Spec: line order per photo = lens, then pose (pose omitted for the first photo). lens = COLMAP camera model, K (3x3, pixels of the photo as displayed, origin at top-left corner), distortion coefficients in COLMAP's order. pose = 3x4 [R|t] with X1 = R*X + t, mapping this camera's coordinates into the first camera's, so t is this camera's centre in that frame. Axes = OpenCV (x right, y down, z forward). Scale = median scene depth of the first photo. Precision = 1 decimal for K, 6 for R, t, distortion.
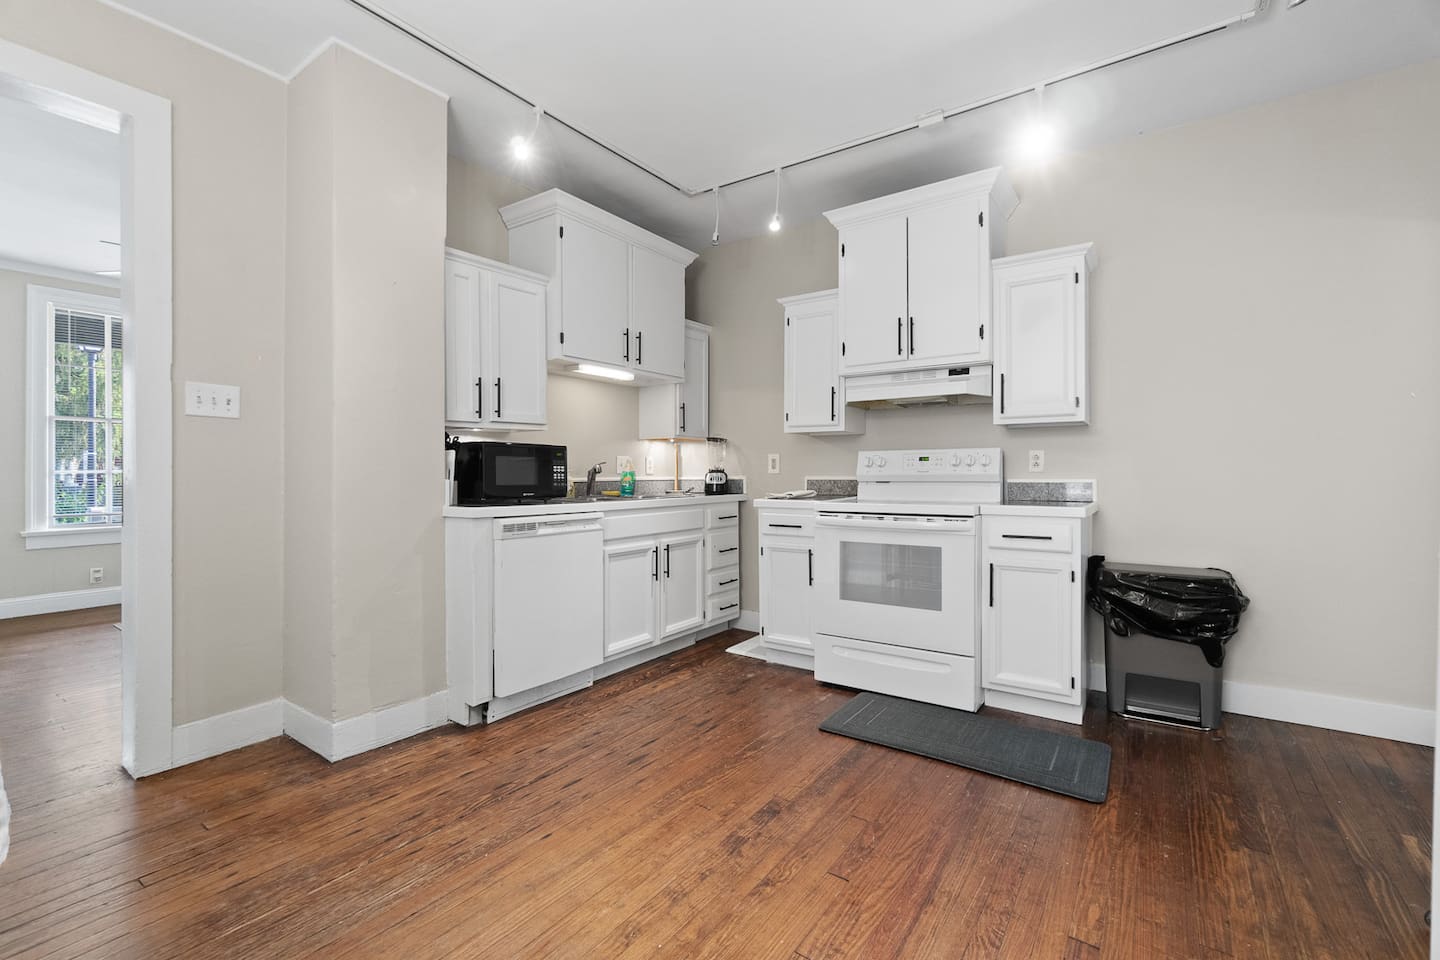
lens RADIAL K [[605.7, 0, 716.5], [0, 605.7, 470.2], [0, 0, 1]] dist [-0.001572, -0.000120]
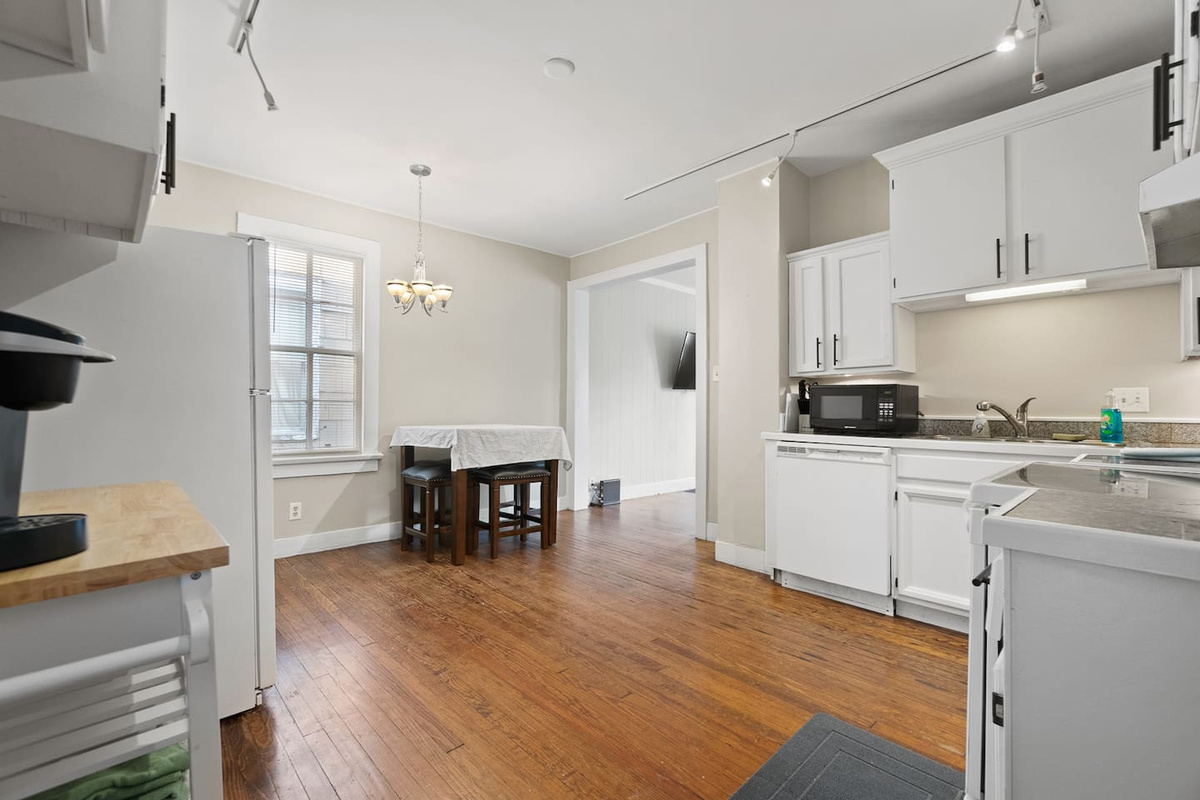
lens RADIAL K [[516.2, 0, 600.0], [0, 516.2, 400.0], [0, 0, 1]] dist [-0.000292, -0.000001]
pose [[-0.164530, -0.010761, -0.986313, 0.866361], [-0.002879, 0.999941, -0.010429, -0.001990], [0.986368, 0.001124, -0.164551, 0.762698]]
